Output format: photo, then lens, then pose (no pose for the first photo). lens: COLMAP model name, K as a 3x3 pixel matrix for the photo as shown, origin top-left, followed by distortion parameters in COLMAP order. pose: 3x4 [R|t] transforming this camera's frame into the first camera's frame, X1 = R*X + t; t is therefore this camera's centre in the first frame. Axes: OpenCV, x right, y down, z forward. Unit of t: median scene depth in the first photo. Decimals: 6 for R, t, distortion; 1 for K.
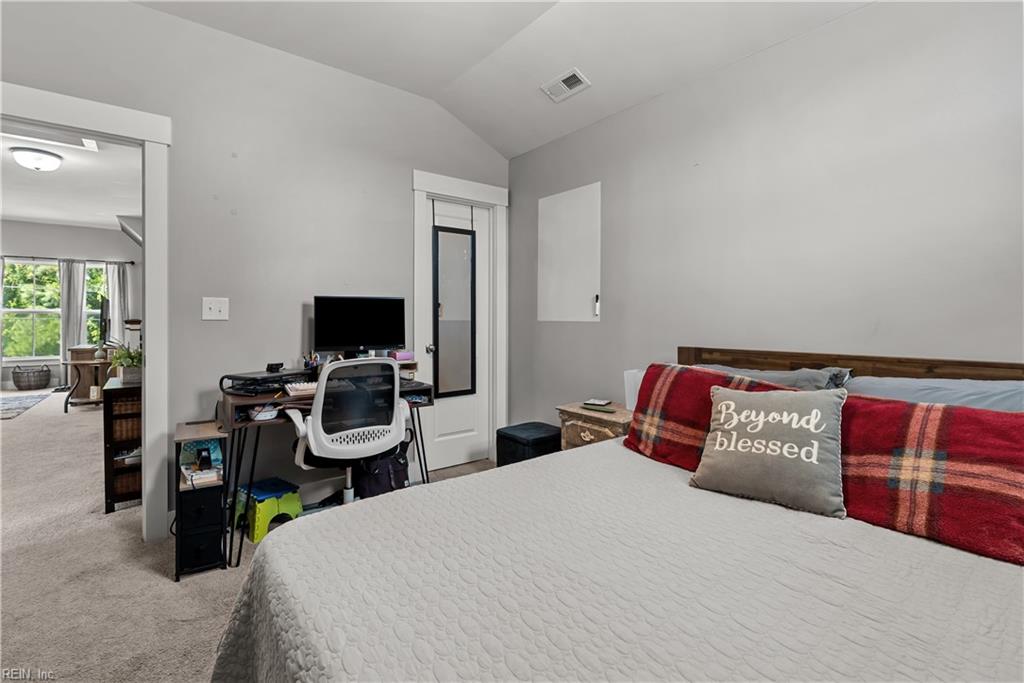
lens RADIAL K [[466.5, 0, 514.9], [0, 466.5, 336.1], [0, 0, 1]] dist [-0.001464, 0.000460]
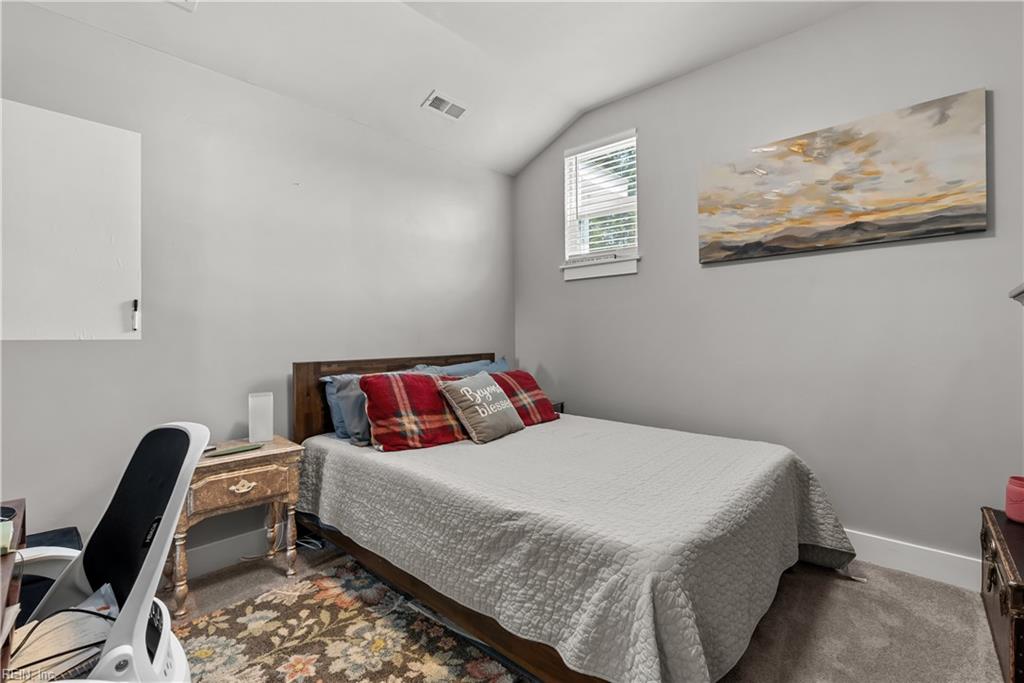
lens RADIAL K [[466.5, 0, 514.9], [0, 466.5, 336.1], [0, 0, 1]] dist [-0.001464, 0.000460]
pose [[-0.156065, -0.001472, 0.987746, -0.678142], [0.041382, 0.999111, 0.008027, -0.021902], [-0.986880, 0.042128, -0.155865, 0.666247]]
